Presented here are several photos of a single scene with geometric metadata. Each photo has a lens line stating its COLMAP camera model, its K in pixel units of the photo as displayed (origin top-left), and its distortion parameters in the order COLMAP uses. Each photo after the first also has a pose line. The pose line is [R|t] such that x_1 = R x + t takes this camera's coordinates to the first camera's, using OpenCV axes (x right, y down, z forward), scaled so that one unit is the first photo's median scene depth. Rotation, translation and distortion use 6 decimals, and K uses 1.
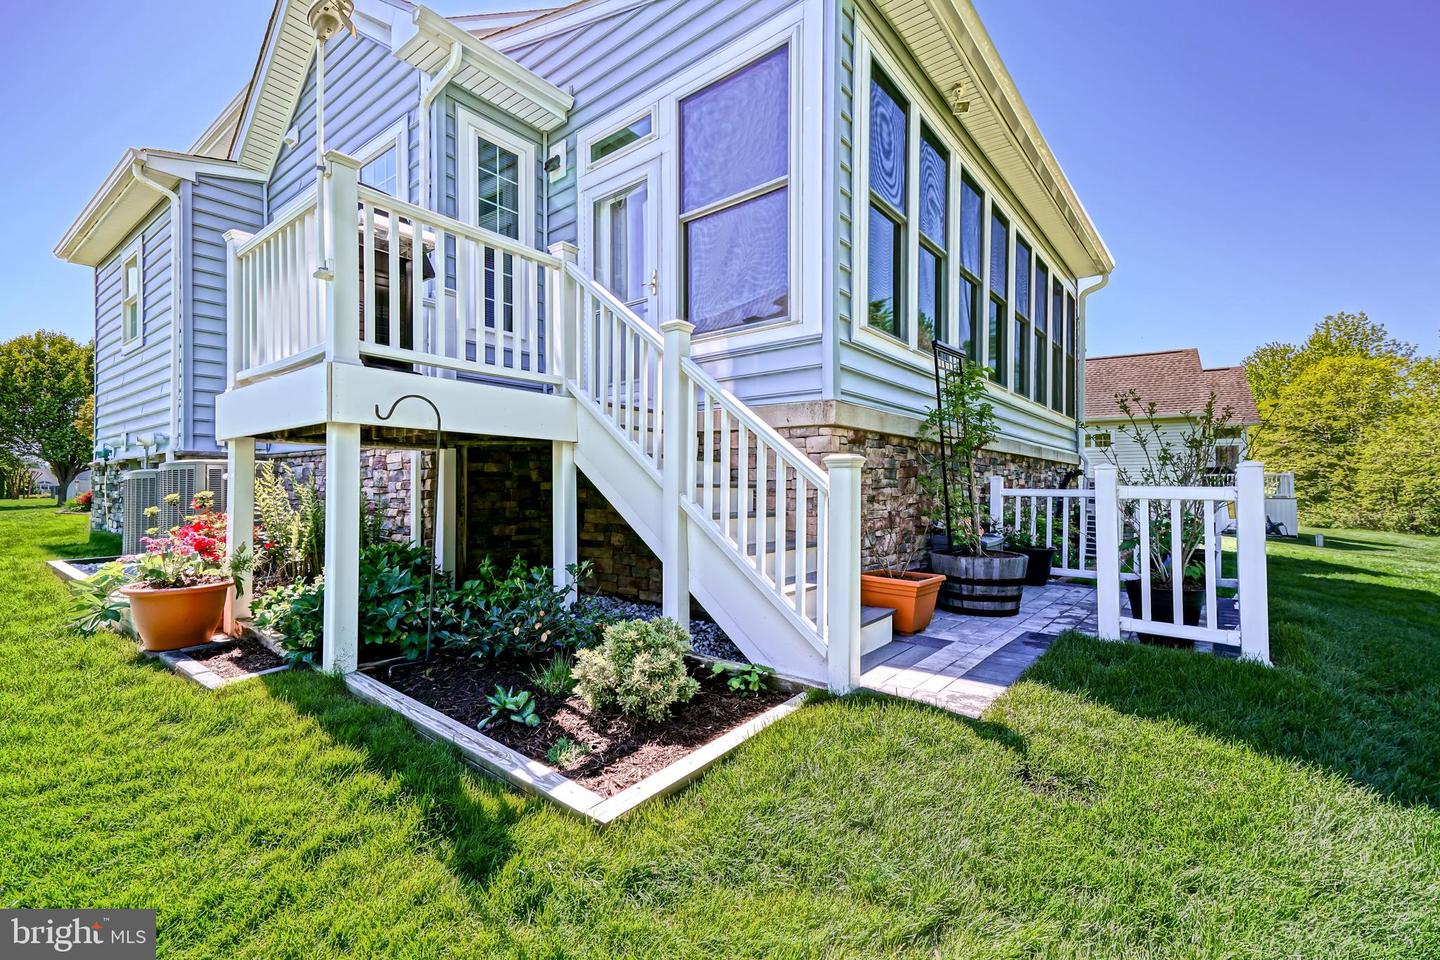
lens RADIAL K [[643.3, 0, 718.2], [0, 643.3, 482.4], [0, 0, 1]] dist [0.047179, -0.000373]
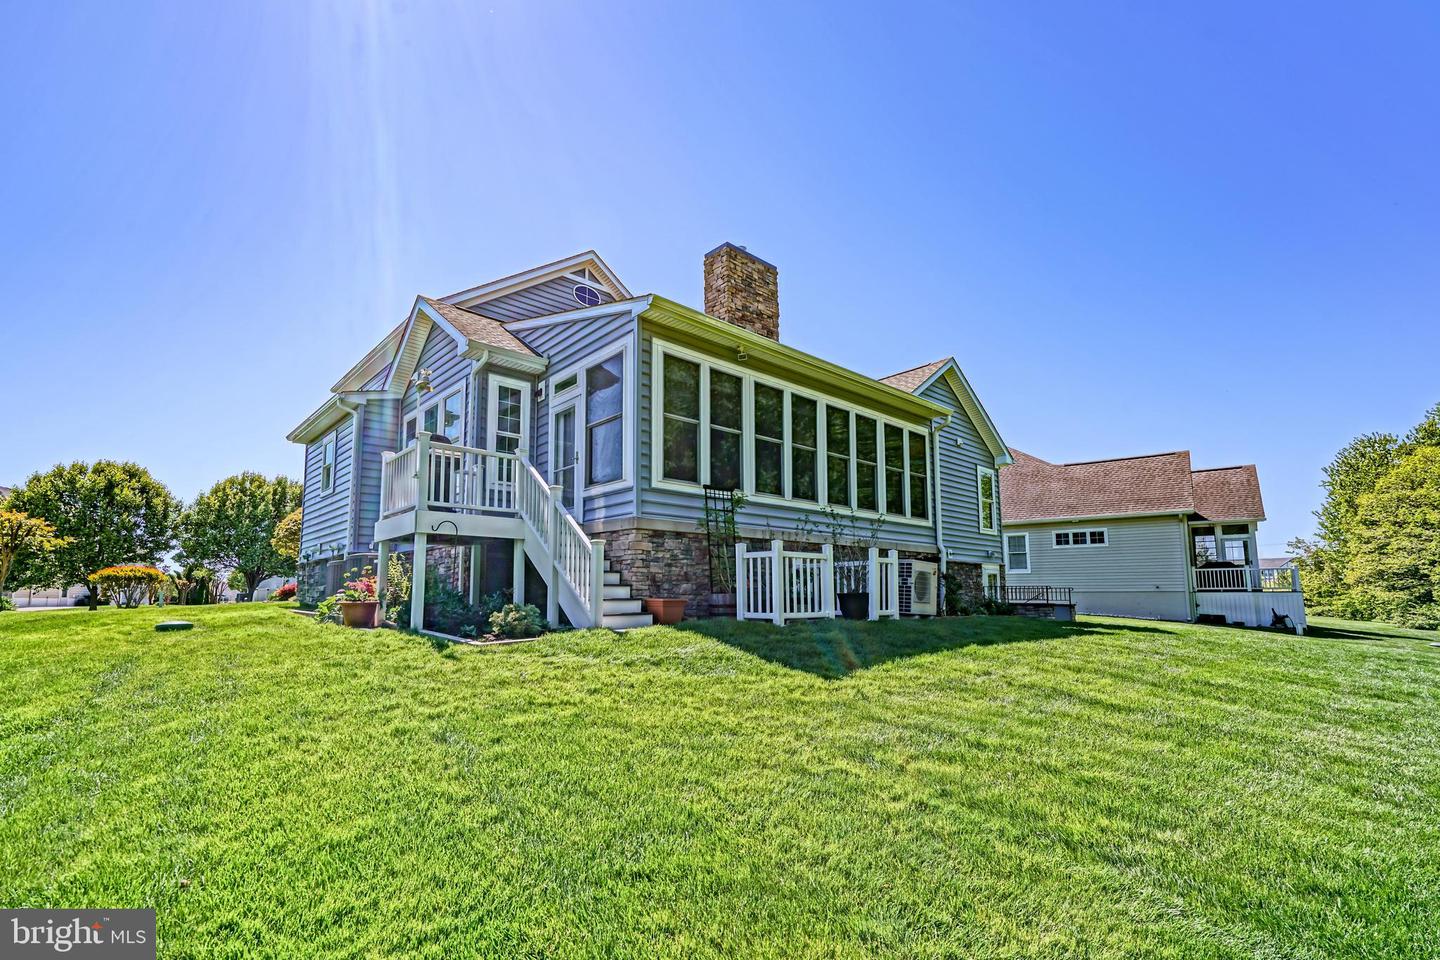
lens RADIAL K [[643.3, 0, 700.7], [0, 643.3, 530.8], [0, 0, 1]] dist [0.047179, -0.000373]
pose [[0.986708, -0.021906, -0.161018, 0.565123], [0.007369, 0.995884, -0.090333, 0.086769], [0.162334, 0.087946, 0.982809, -0.813462]]
